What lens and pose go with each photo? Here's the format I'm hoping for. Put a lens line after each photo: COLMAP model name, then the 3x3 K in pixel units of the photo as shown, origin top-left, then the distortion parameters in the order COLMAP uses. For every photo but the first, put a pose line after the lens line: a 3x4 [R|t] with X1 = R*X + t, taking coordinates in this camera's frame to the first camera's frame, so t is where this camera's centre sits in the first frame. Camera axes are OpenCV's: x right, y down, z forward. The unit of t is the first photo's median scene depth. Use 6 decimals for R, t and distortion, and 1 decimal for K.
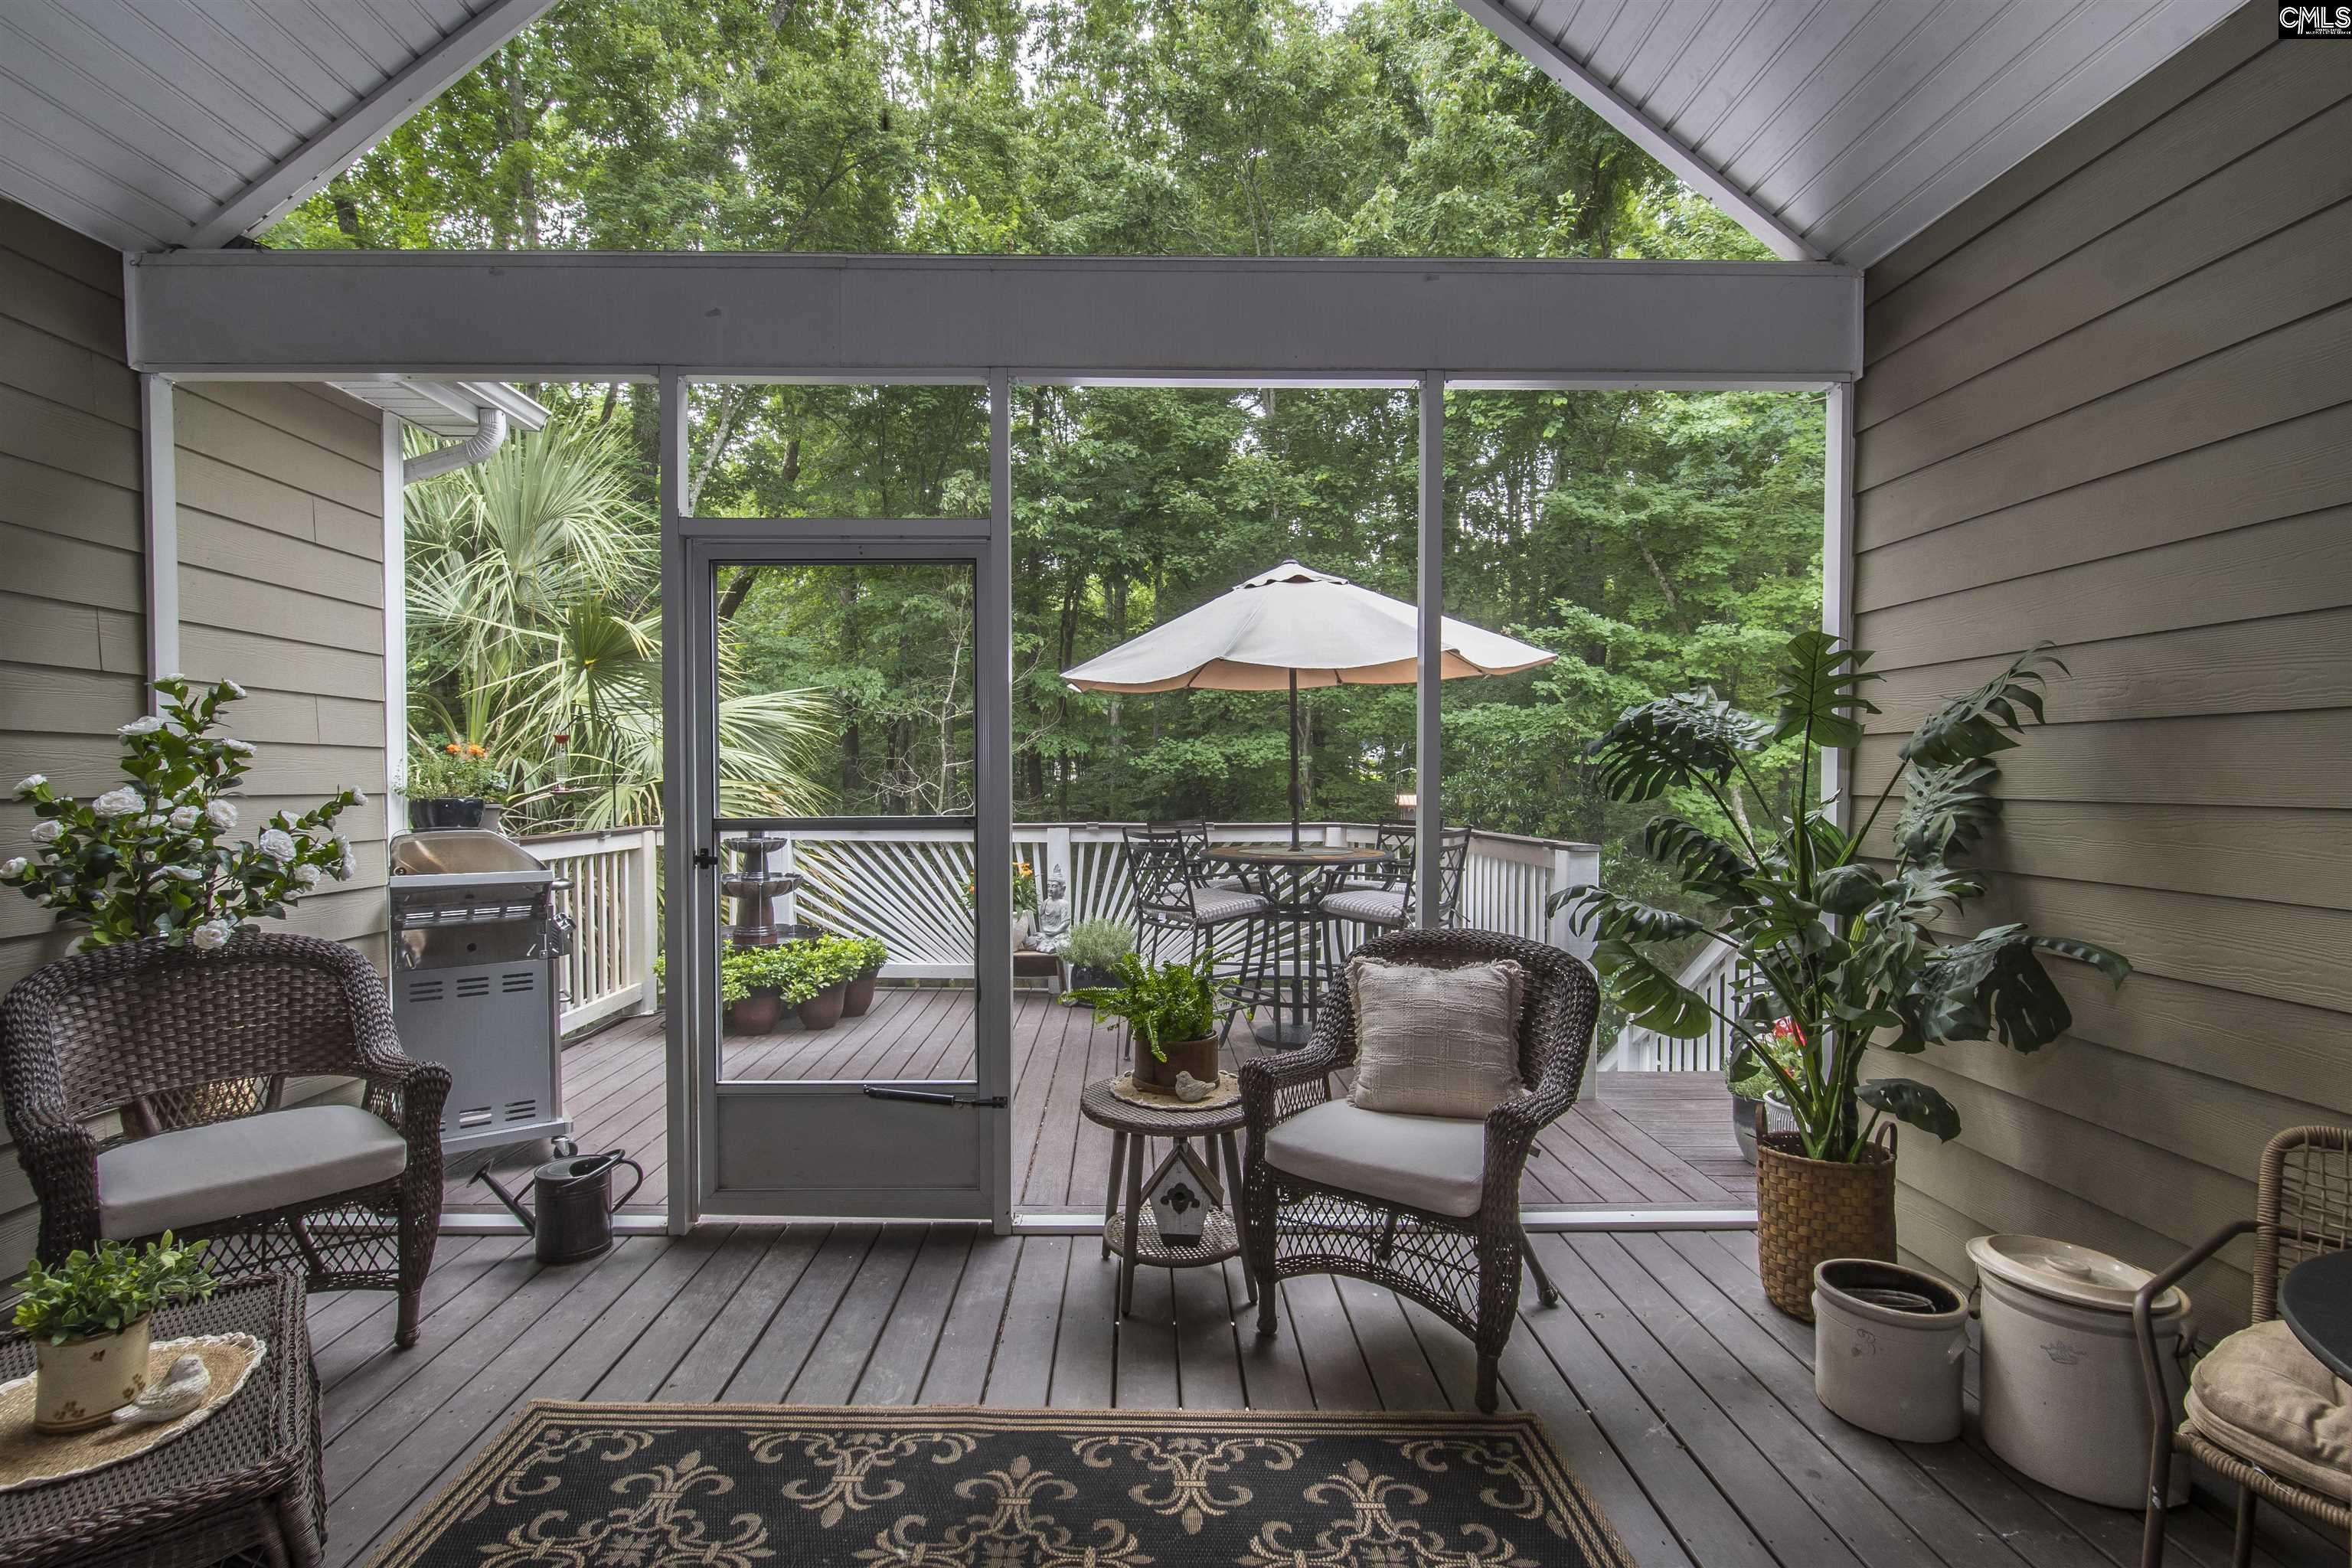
lens RADIAL K [[1102.2, 0, 1169.0], [0, 1102.2, 787.2], [0, 0, 1]] dist [0.001014, 0.000265]
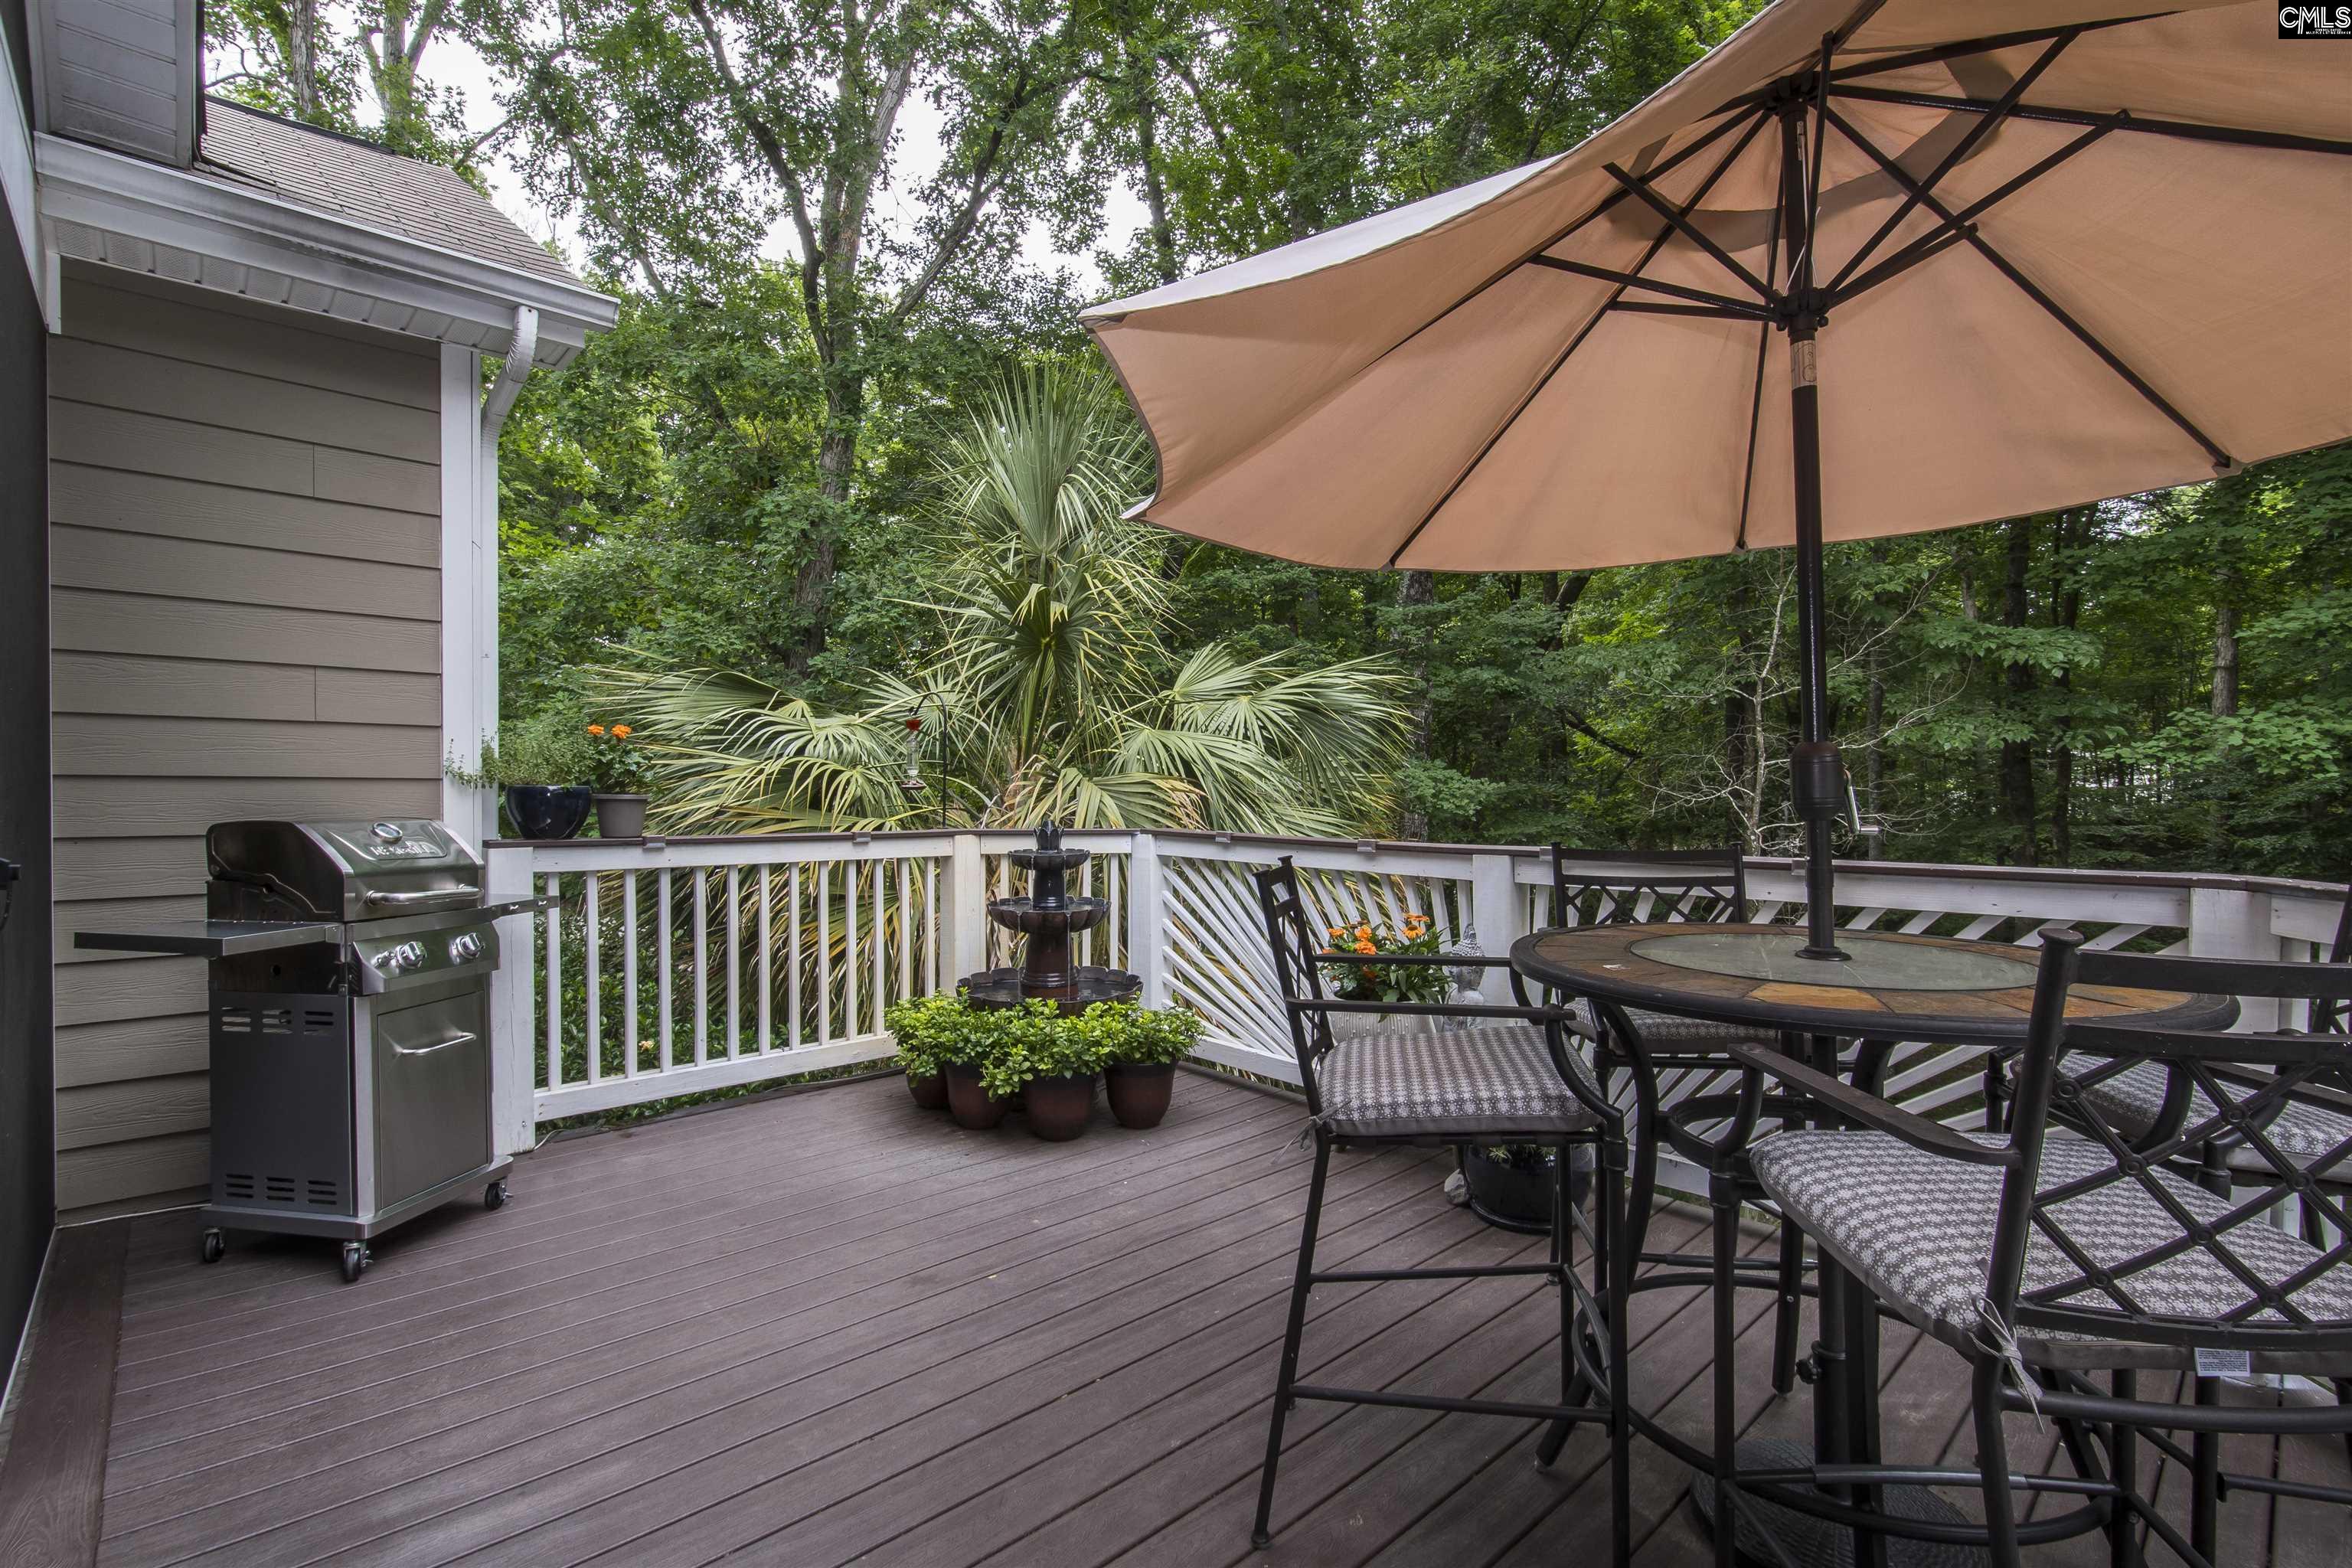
lens RADIAL K [[1102.2, 0, 1177.1], [0, 1102.2, 788.5], [0, 0, 1]] dist [0.001014, 0.000265]
pose [[0.658898, -0.001563, -0.752231, 0.210950], [-0.006358, 0.999951, -0.007647, 0.010372], [0.752206, 0.009821, 0.658855, 0.550178]]
